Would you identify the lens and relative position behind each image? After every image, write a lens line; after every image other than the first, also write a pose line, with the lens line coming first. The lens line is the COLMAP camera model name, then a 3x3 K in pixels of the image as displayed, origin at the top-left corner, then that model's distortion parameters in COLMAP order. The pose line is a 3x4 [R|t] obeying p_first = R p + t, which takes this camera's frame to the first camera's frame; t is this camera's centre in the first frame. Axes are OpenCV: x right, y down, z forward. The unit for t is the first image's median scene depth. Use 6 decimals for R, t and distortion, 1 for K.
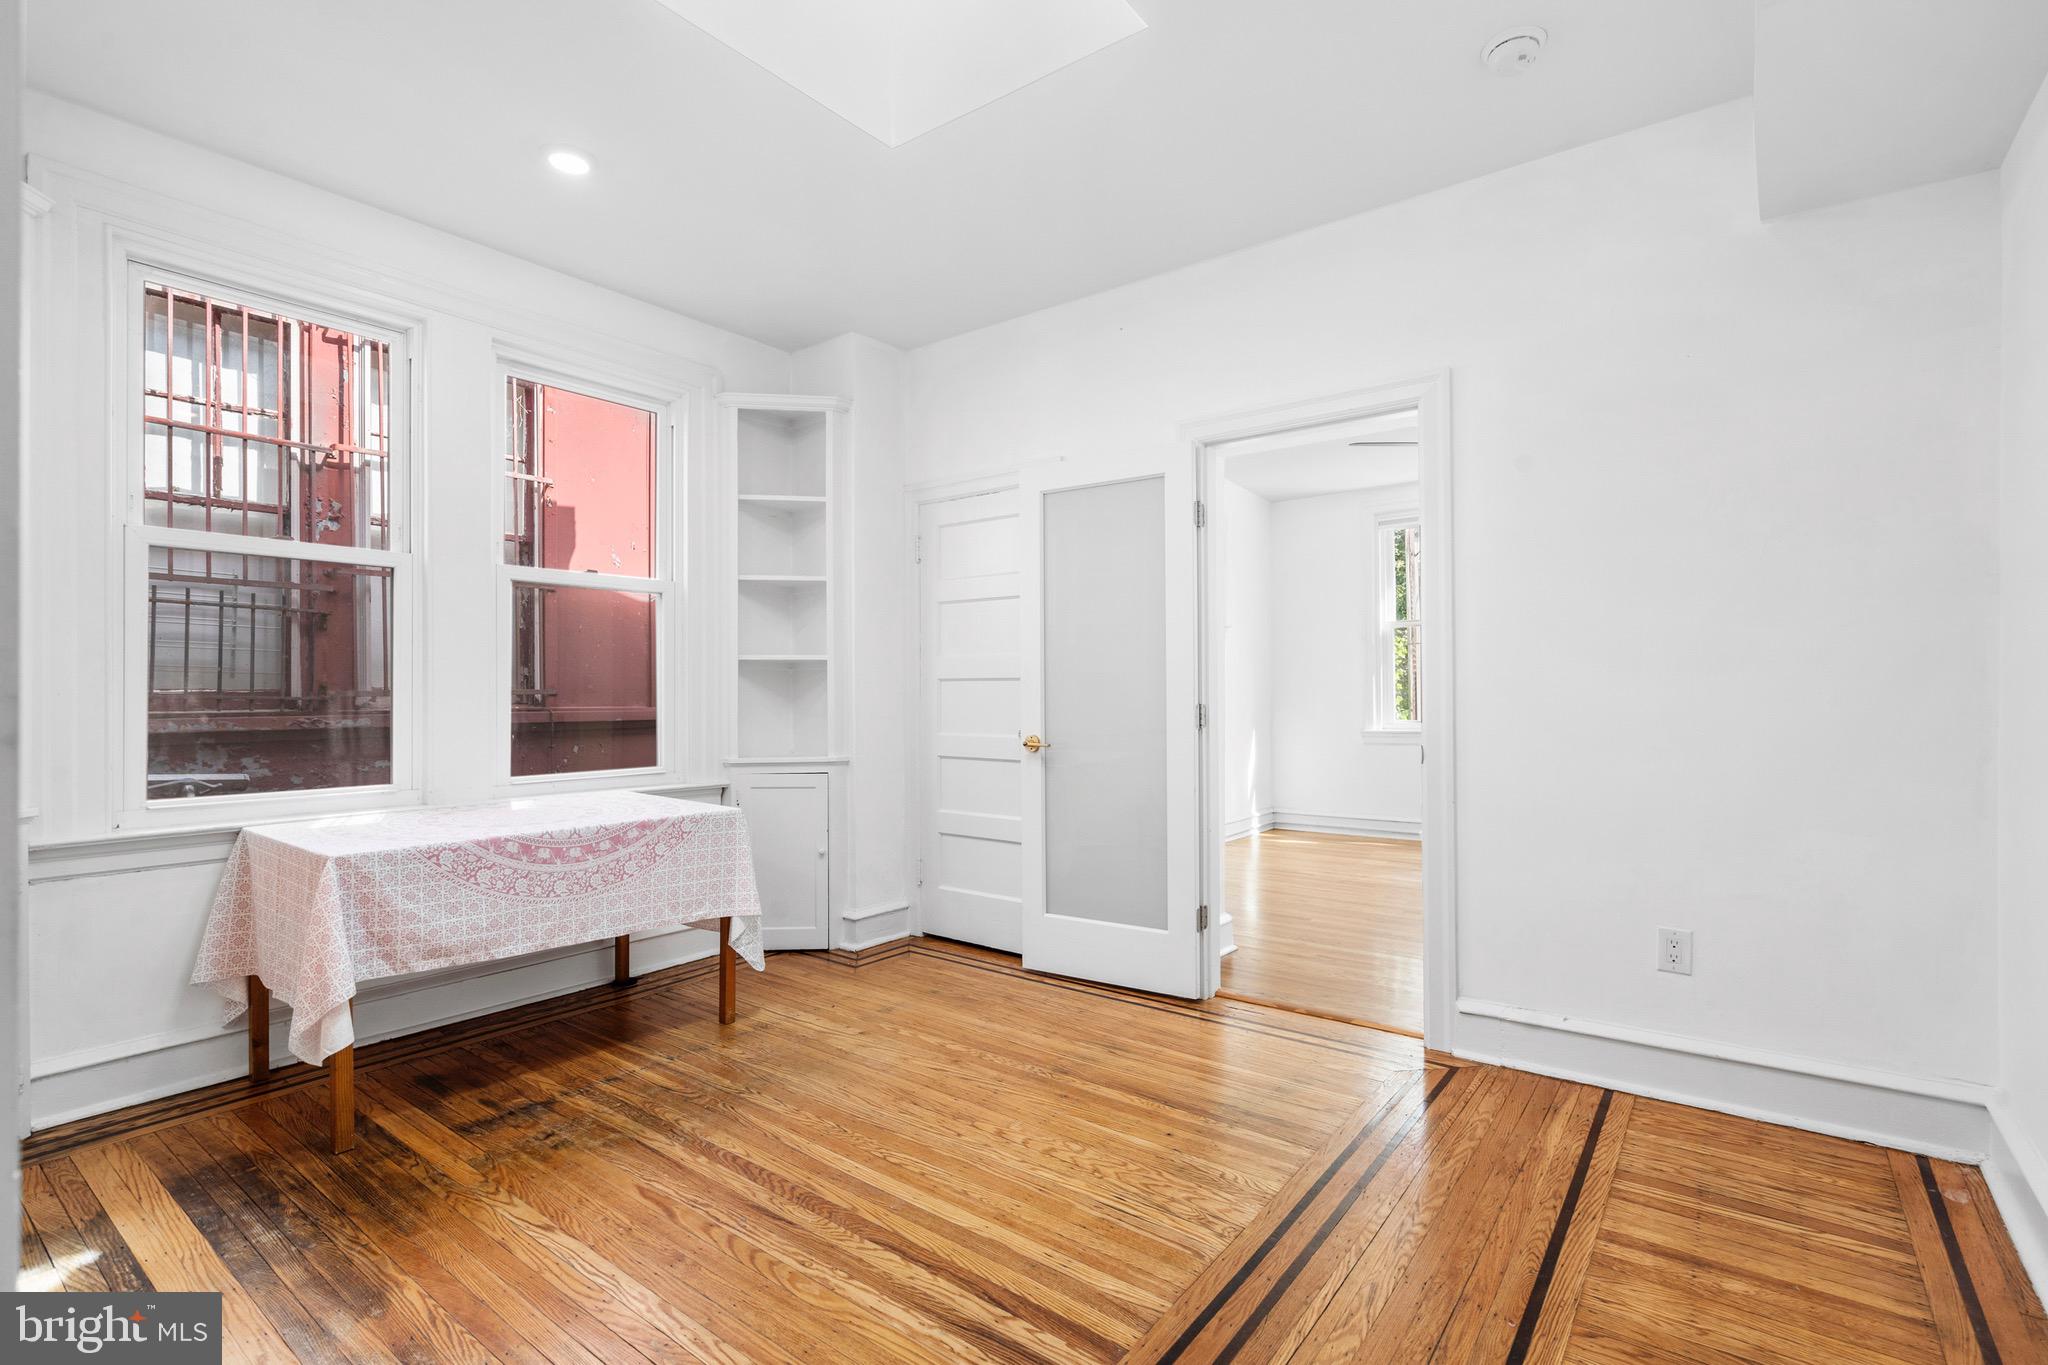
lens RADIAL K [[941.5, 0, 987.8], [0, 941.5, 681.6], [0, 0, 1]] dist [0.000338, 0.000622]
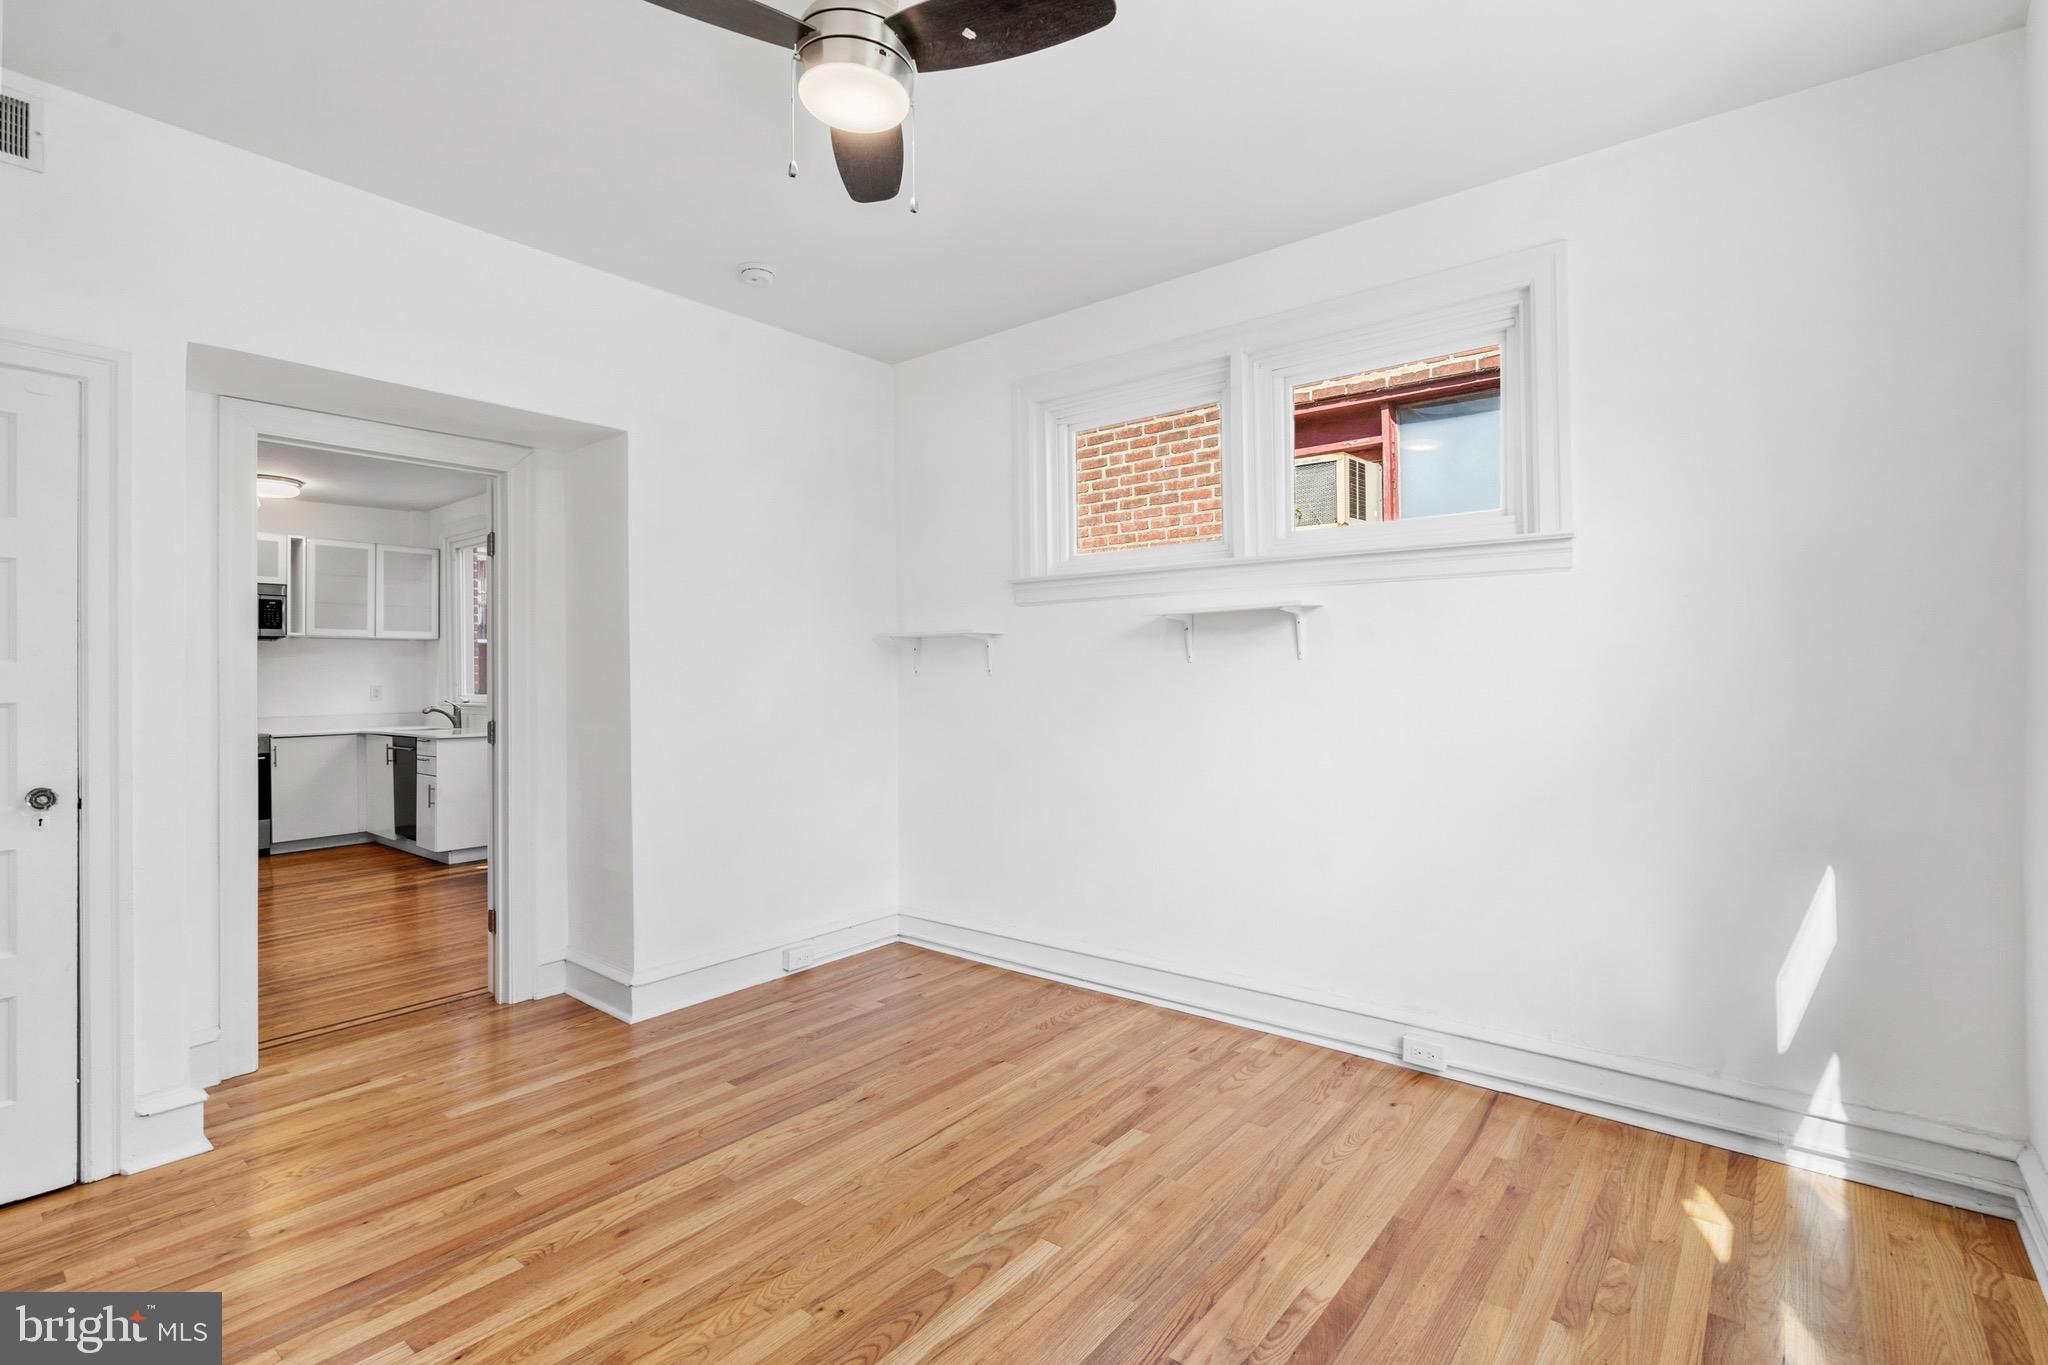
lens RADIAL K [[940.8, 0, 1020.4], [0, 940.8, 670.1], [0, 0, 1]] dist [-0.000341, 0.000625]
pose [[-0.017359, -0.004624, -0.999839, 1.562259], [0.019592, 0.999796, -0.004964, -0.020926], [0.999657, -0.019675, -0.017265, 1.965767]]
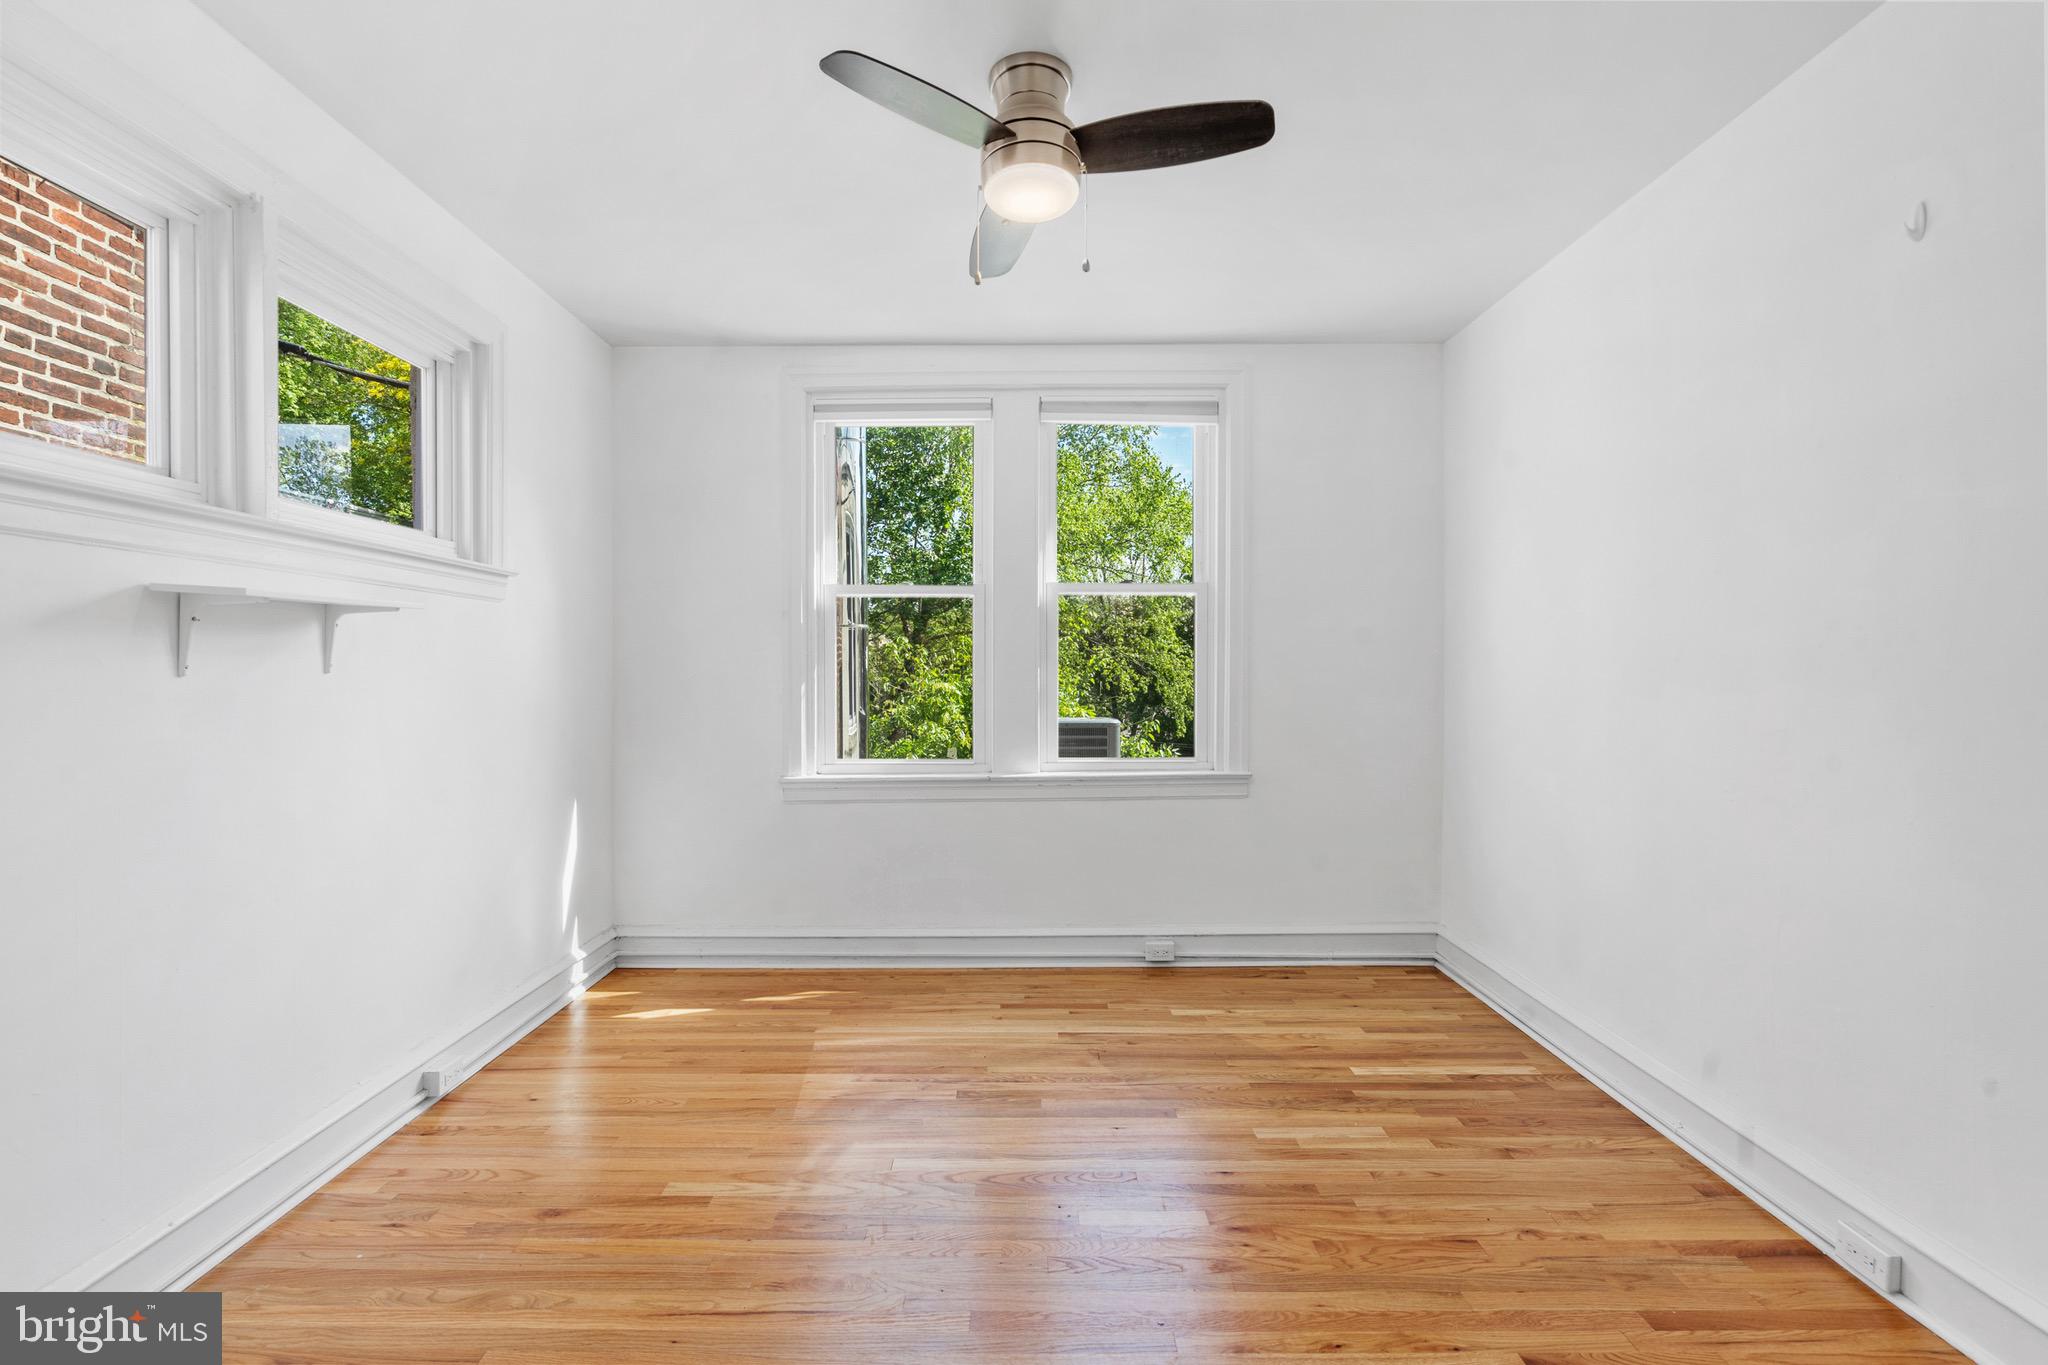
lens RADIAL K [[947.4, 0, 1017.4], [0, 947.4, 698.7], [0, 0, 1]] dist [-0.001827, 0.000665]
pose [[0.783292, -0.018659, 0.621374, 0.421575], [-0.006829, 0.999231, 0.038615, -0.046509], [-0.621616, -0.034490, 0.782562, 1.247020]]
